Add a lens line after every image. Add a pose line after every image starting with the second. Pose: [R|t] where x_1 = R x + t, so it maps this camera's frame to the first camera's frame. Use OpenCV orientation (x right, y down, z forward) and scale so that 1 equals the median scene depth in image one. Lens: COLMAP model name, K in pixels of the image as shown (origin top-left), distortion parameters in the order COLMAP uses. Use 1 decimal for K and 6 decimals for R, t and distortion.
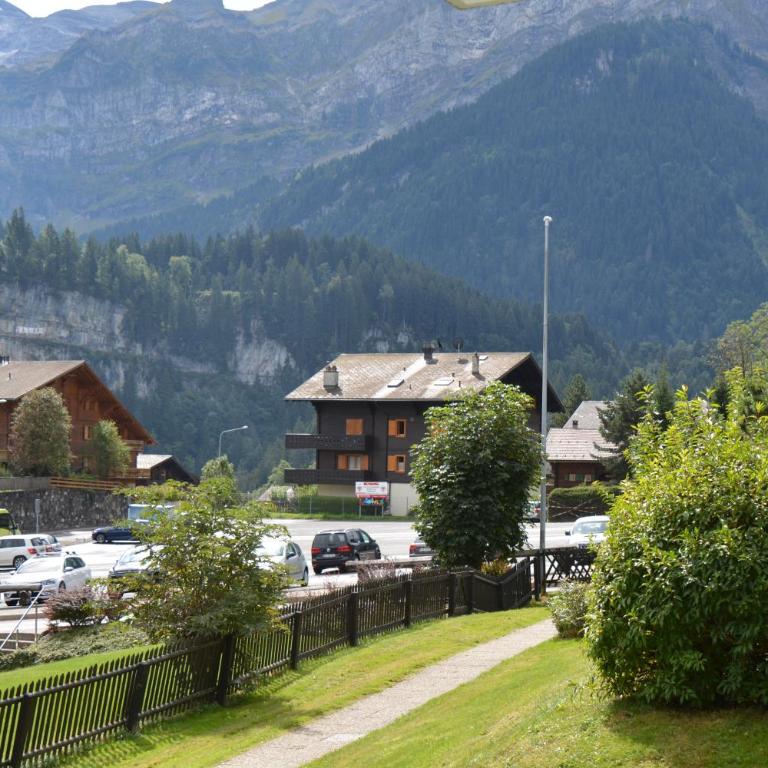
lens RADIAL K [[1546.3, 0, 384.0], [0, 1546.3, 384.0], [0, 0, 1]] dist [-0.045547, -0.093846]
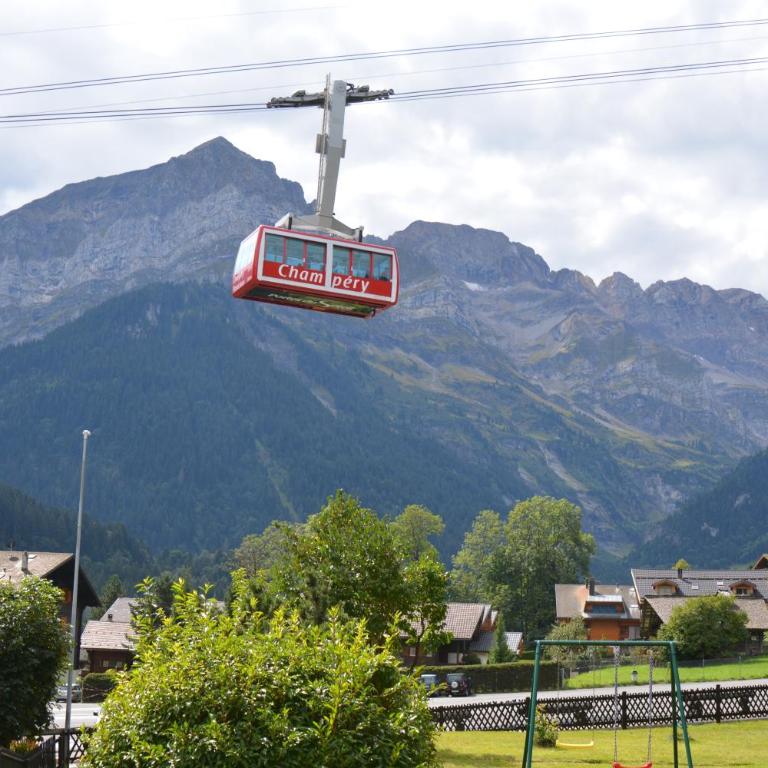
lens RADIAL K [[2002.6, 0, 384.0], [0, 2002.6, 384.0], [0, 0, 1]] dist [-0.333553, 0.477152]
pose [[0.949772, 0.057748, 0.307569, -0.147076], [-0.030814, 0.995308, -0.091719, -0.018003], [-0.311423, 0.077635, 0.947095, -0.474987]]
